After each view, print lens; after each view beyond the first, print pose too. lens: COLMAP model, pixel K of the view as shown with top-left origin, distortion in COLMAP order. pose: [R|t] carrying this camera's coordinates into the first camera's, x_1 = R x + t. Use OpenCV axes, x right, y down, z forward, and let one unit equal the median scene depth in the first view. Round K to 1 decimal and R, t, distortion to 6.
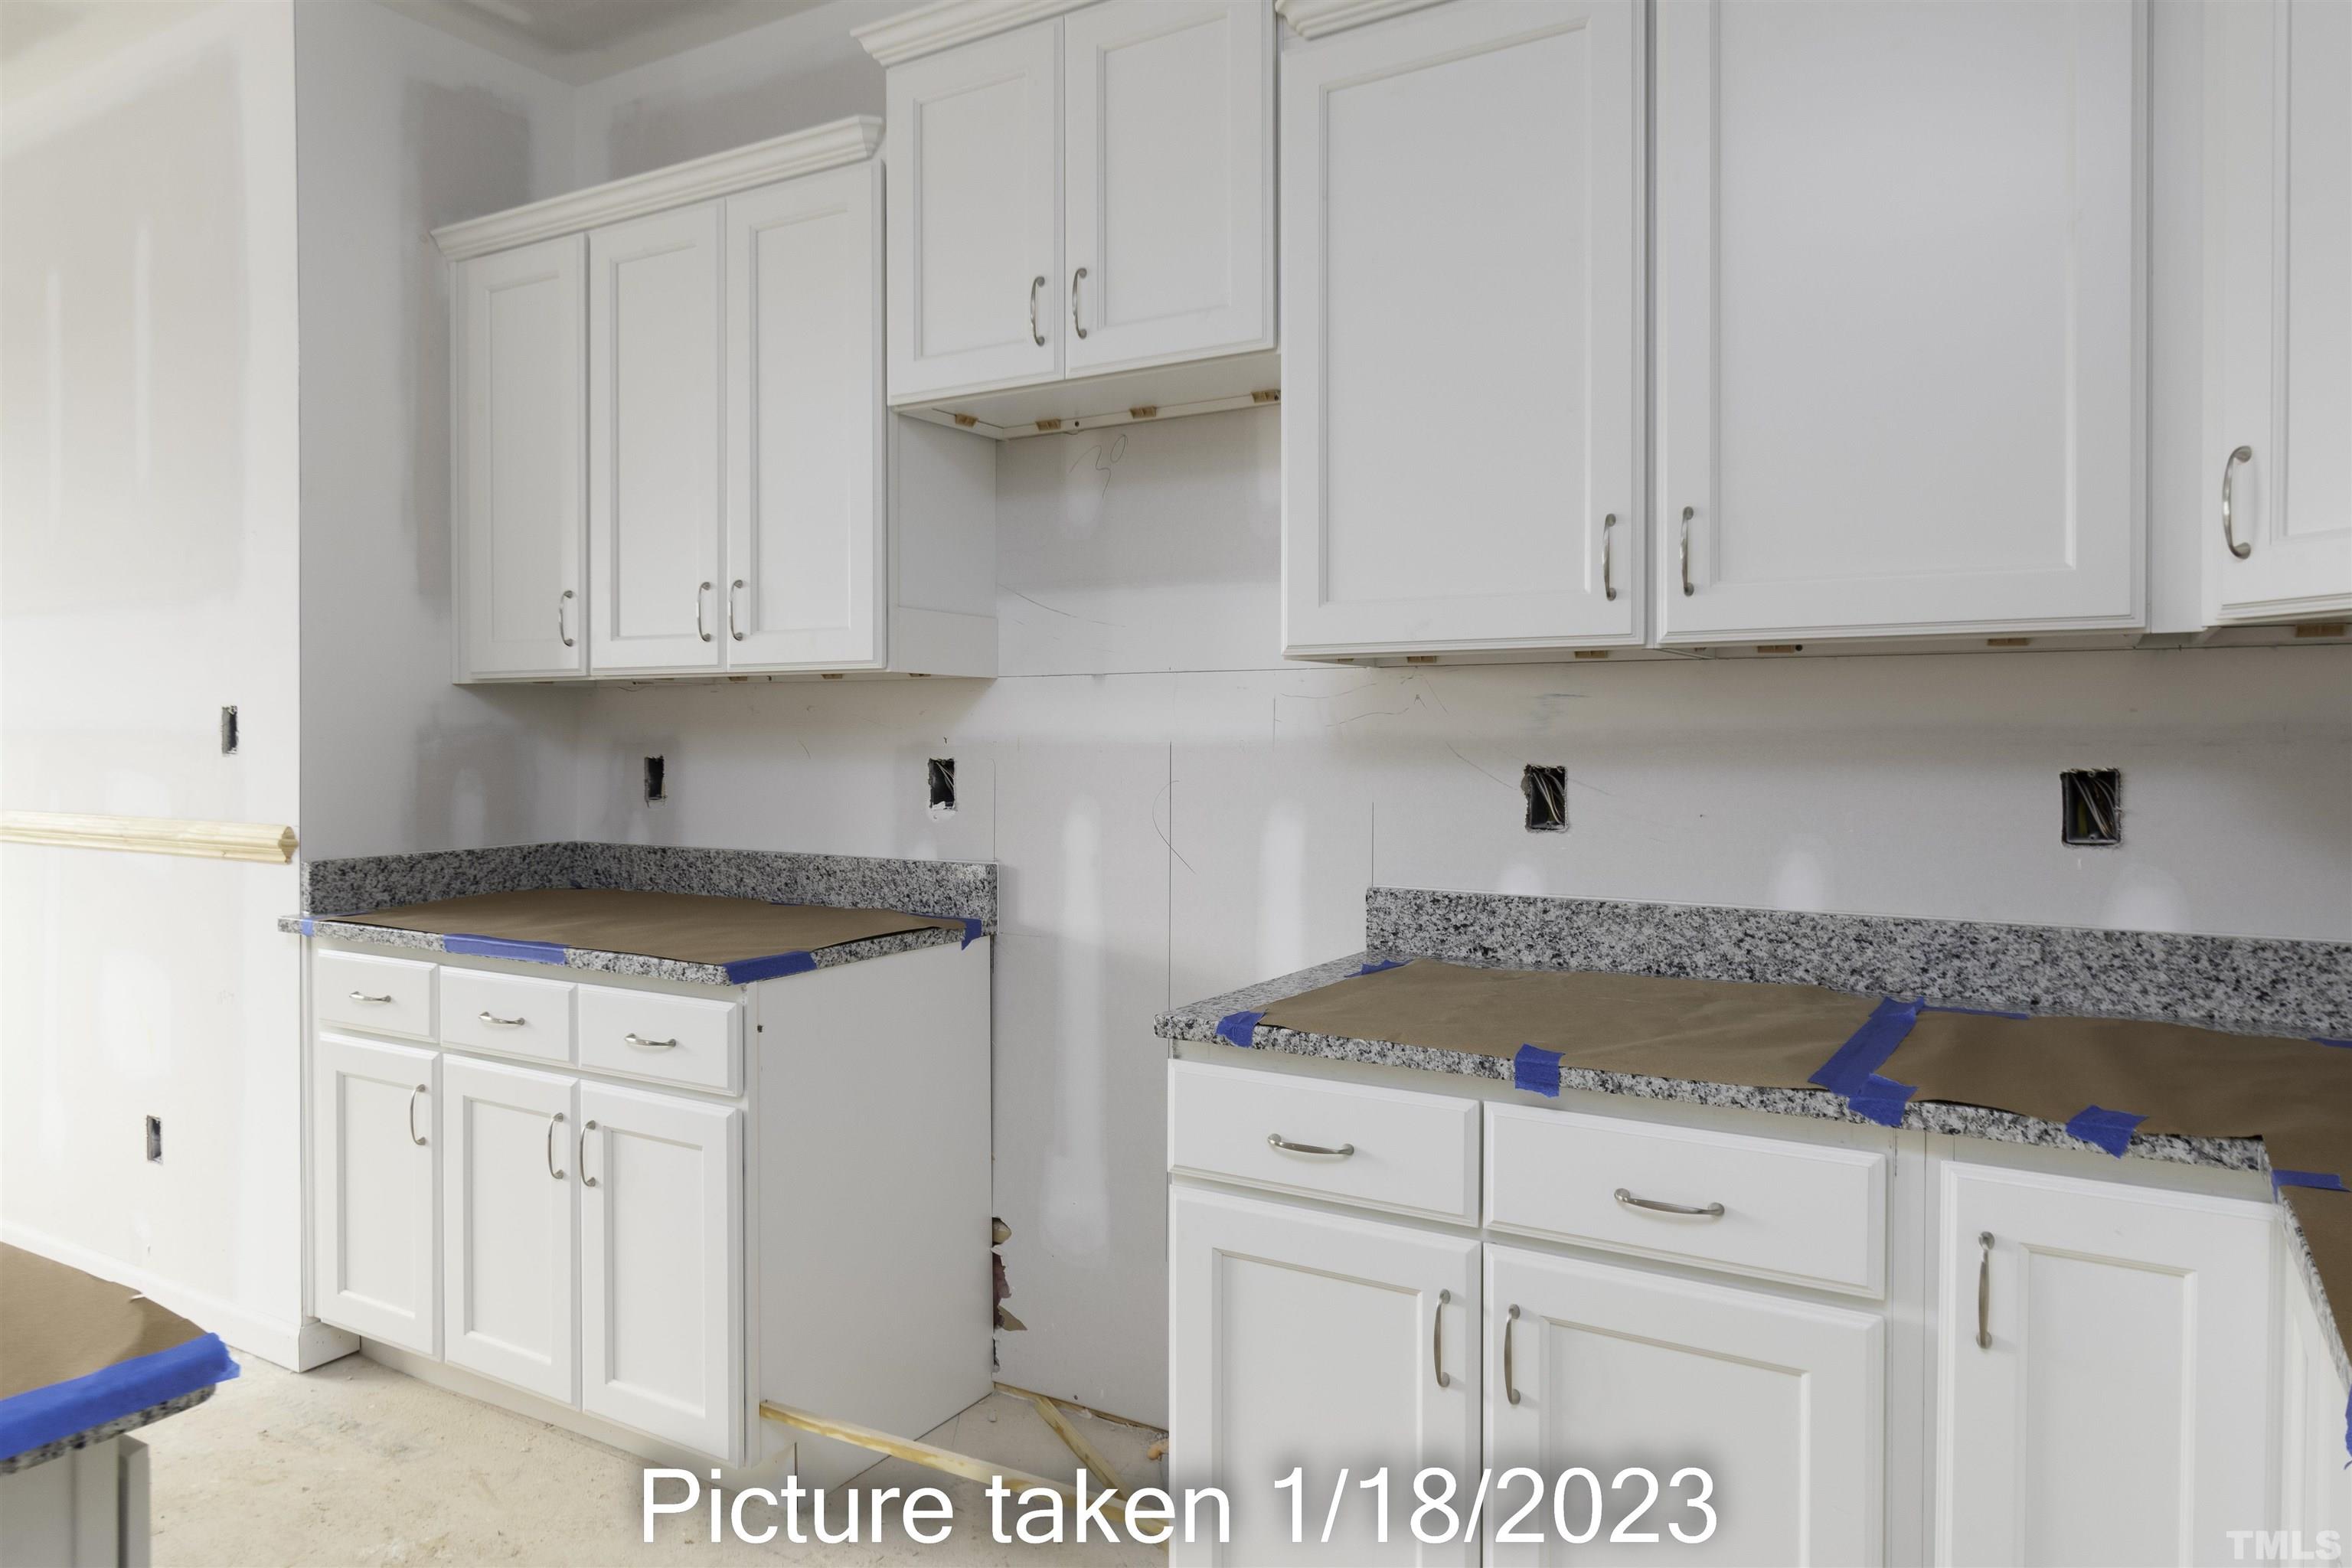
lens RADIAL K [[1491.5, 0, 1191.2], [0, 1491.5, 742.9], [0, 0, 1]] dist [-0.002189, -0.002618]
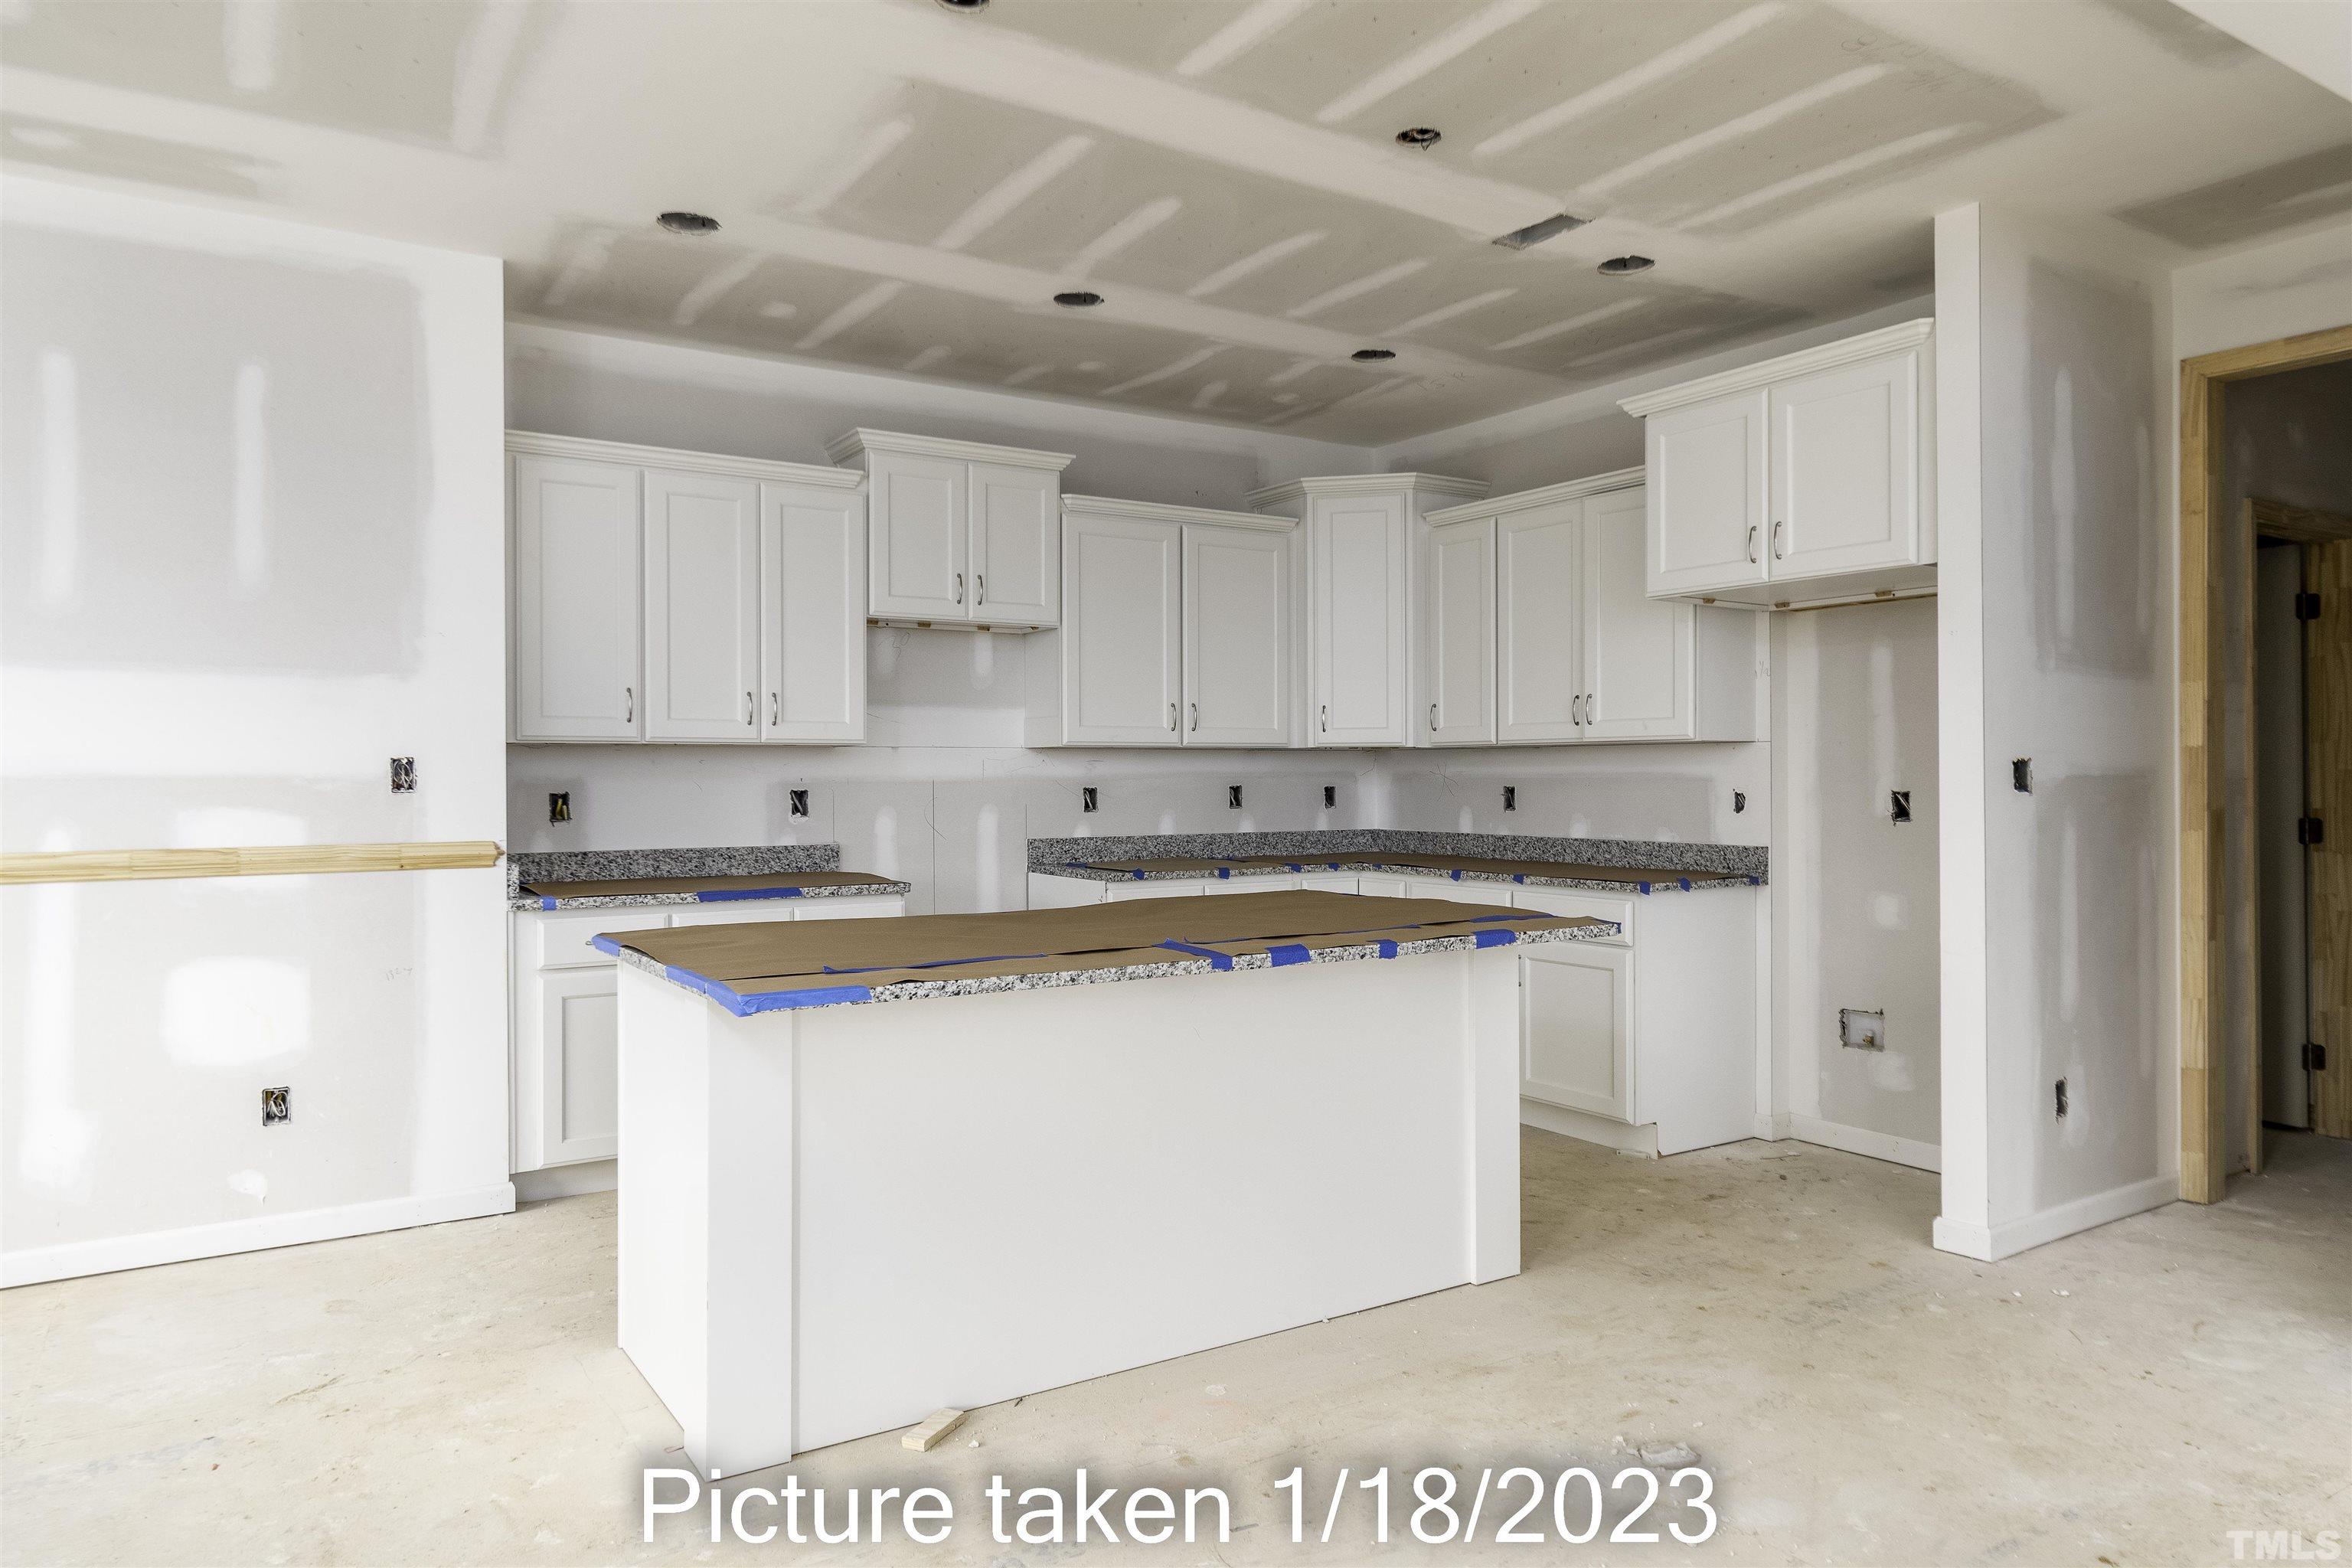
lens RADIAL K [[1500.5, 0, 1175.4], [0, 1500.5, 777.9], [0, 0, 1]] dist [-0.004094, -0.000356]
pose [[0.448339, -0.003058, 0.893858, -1.839672], [0.009918, 0.999950, -0.001554, 0.003731], [-0.893808, 0.009562, 0.448347, -0.288660]]
